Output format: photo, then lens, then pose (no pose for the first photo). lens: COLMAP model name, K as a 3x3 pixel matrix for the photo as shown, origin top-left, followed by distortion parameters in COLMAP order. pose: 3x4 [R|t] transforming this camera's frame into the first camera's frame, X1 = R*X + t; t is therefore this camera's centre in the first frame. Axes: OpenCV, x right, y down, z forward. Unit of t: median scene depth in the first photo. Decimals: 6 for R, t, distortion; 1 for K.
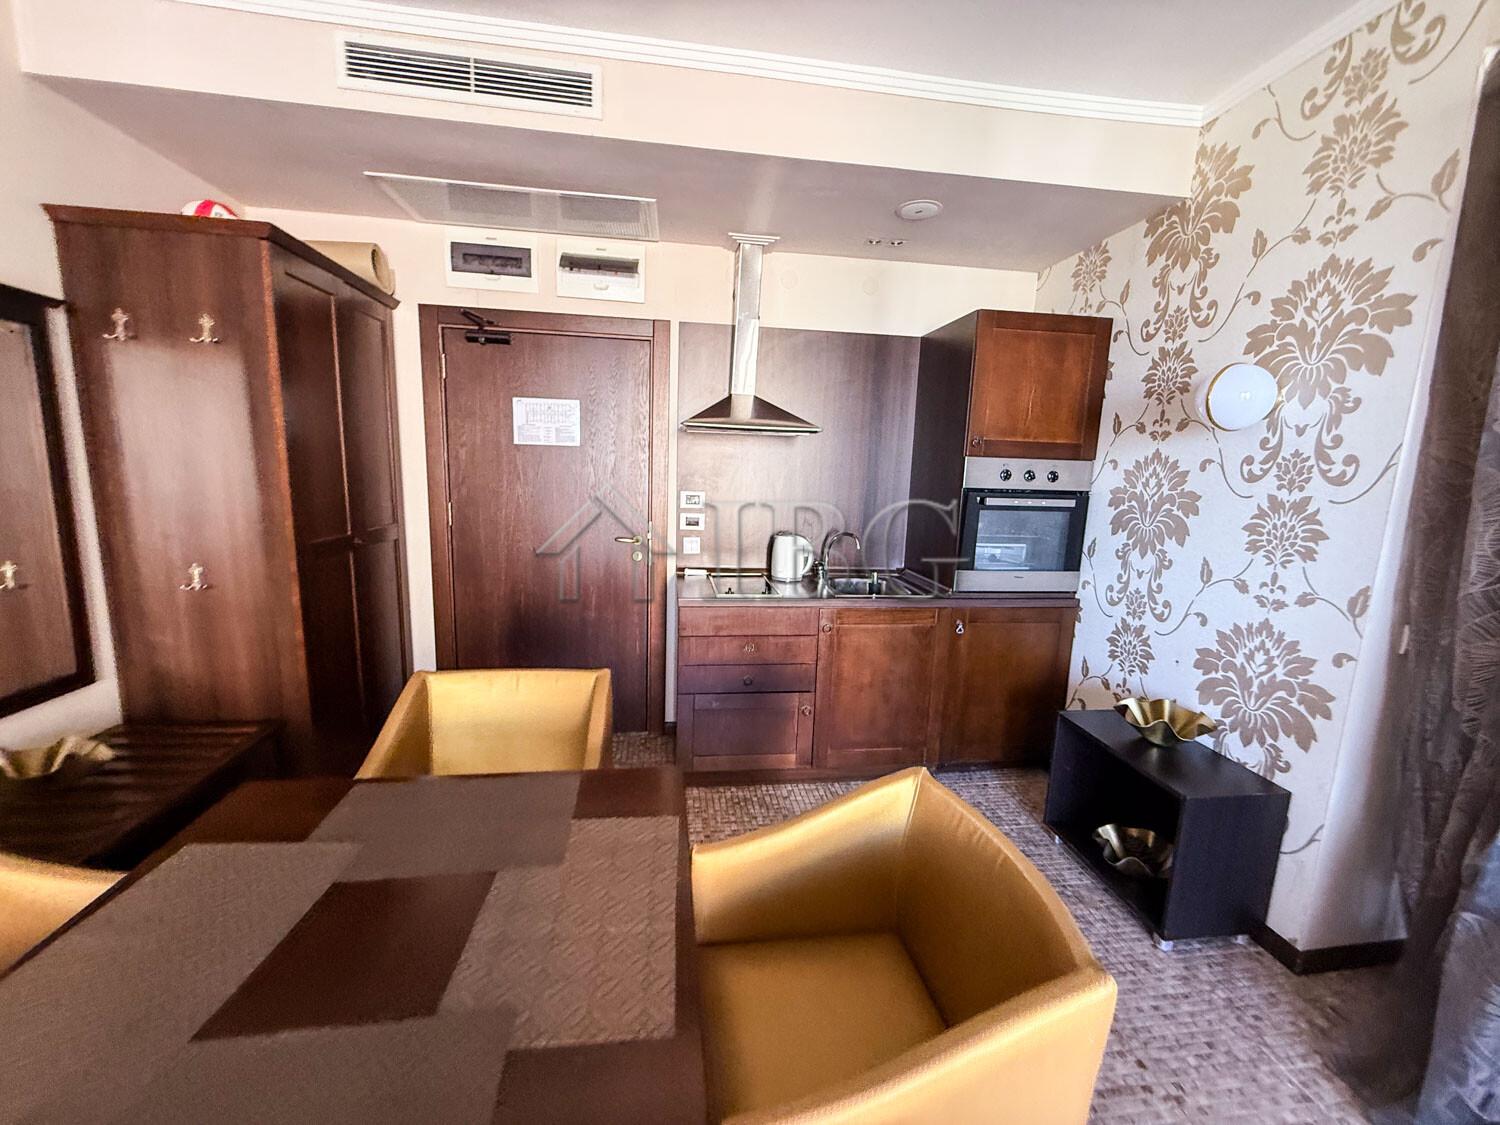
lens RADIAL K [[597.8, 0, 746.6], [0, 597.8, 562.8], [0, 0, 1]] dist [0.001758, 0.000088]
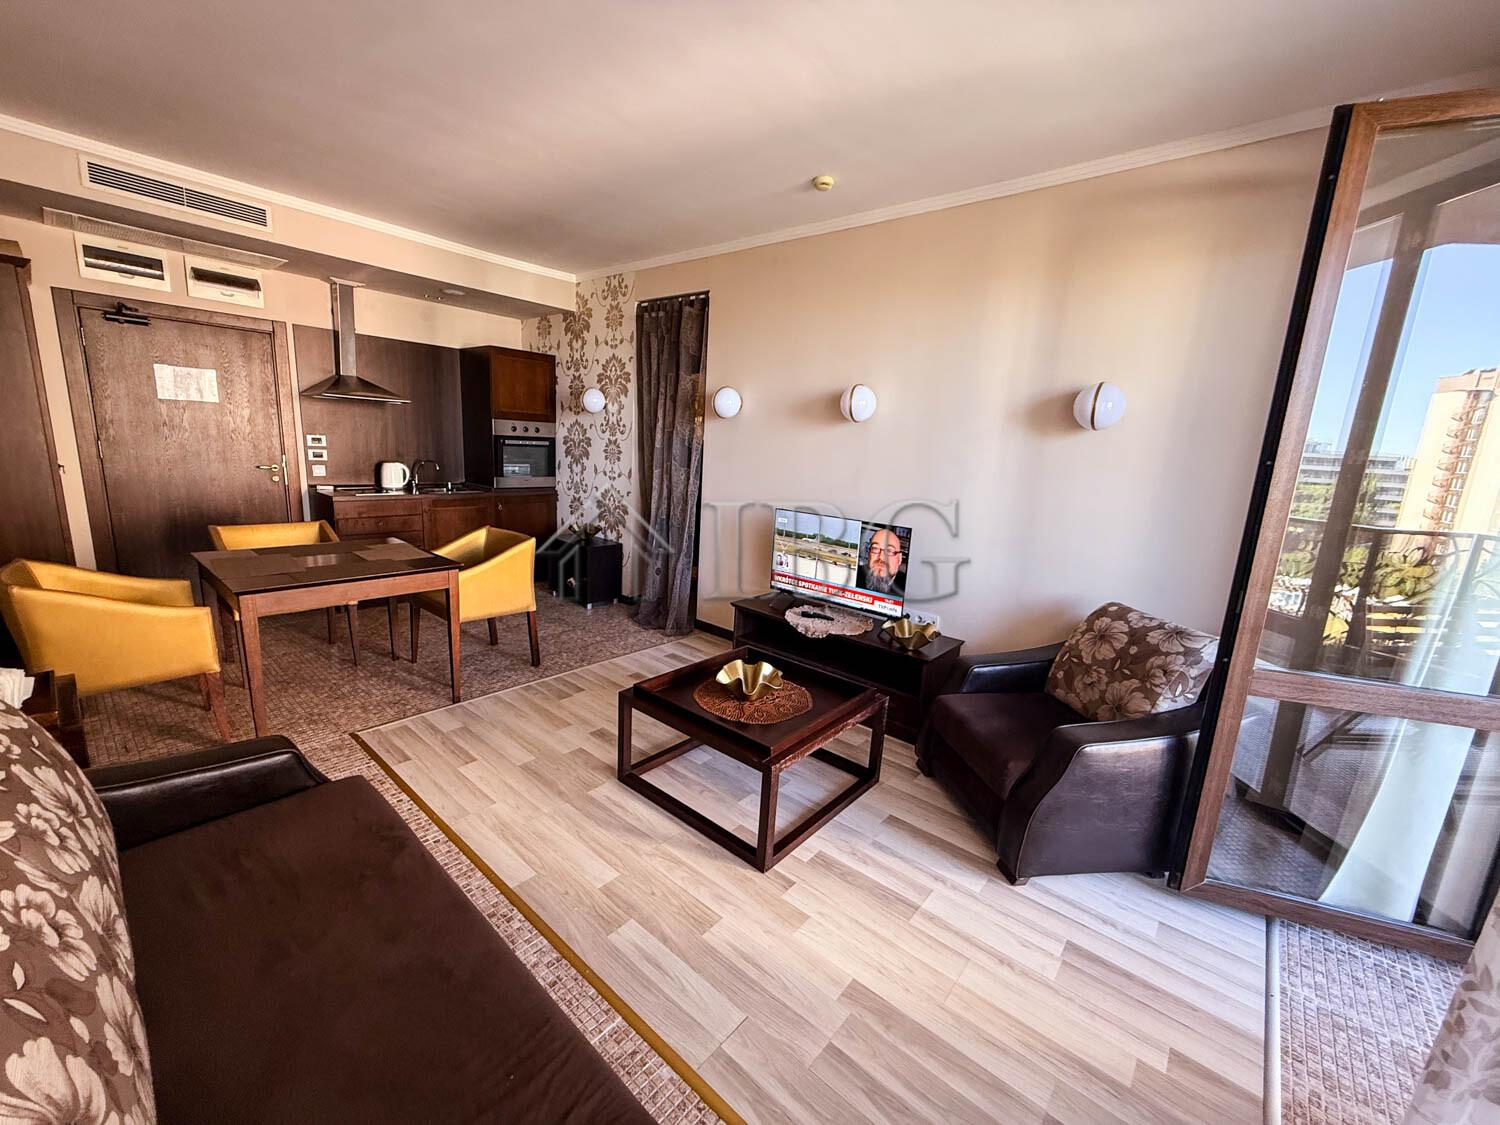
lens RADIAL K [[597.8, 0, 746.6], [0, 597.8, 562.8], [0, 0, 1]] dist [0.001758, 0.000088]
pose [[0.748260, -0.123747, 0.651762, -0.357073], [0.077694, 0.992034, 0.099156, 0.165467], [-0.658840, -0.023556, 0.751914, -1.063752]]
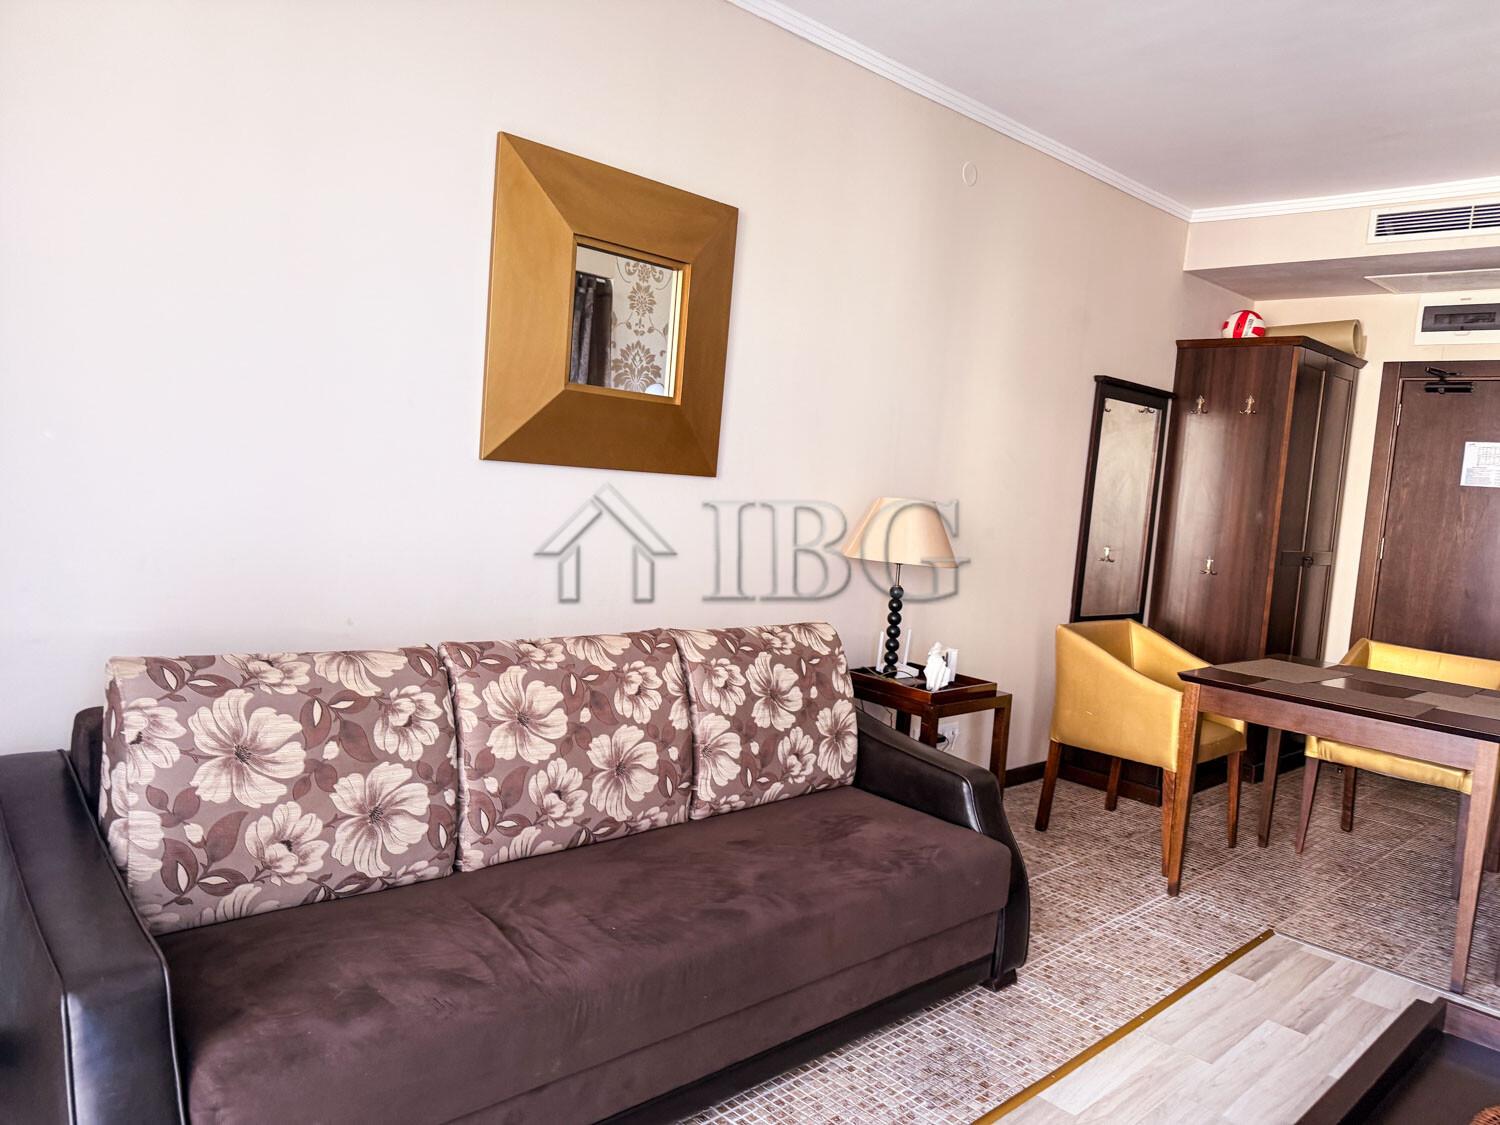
lens RADIAL K [[1070.9, 0, 759.7], [0, 1070.9, 550.0], [0, 0, 1]] dist [0.122131, -0.156087]
pose [[0.605458, 0.069113, -0.792871, 0.419141], [-0.185535, 0.981031, -0.056165, 0.261205], [0.773950, 0.181111, 0.606796, -1.151458]]
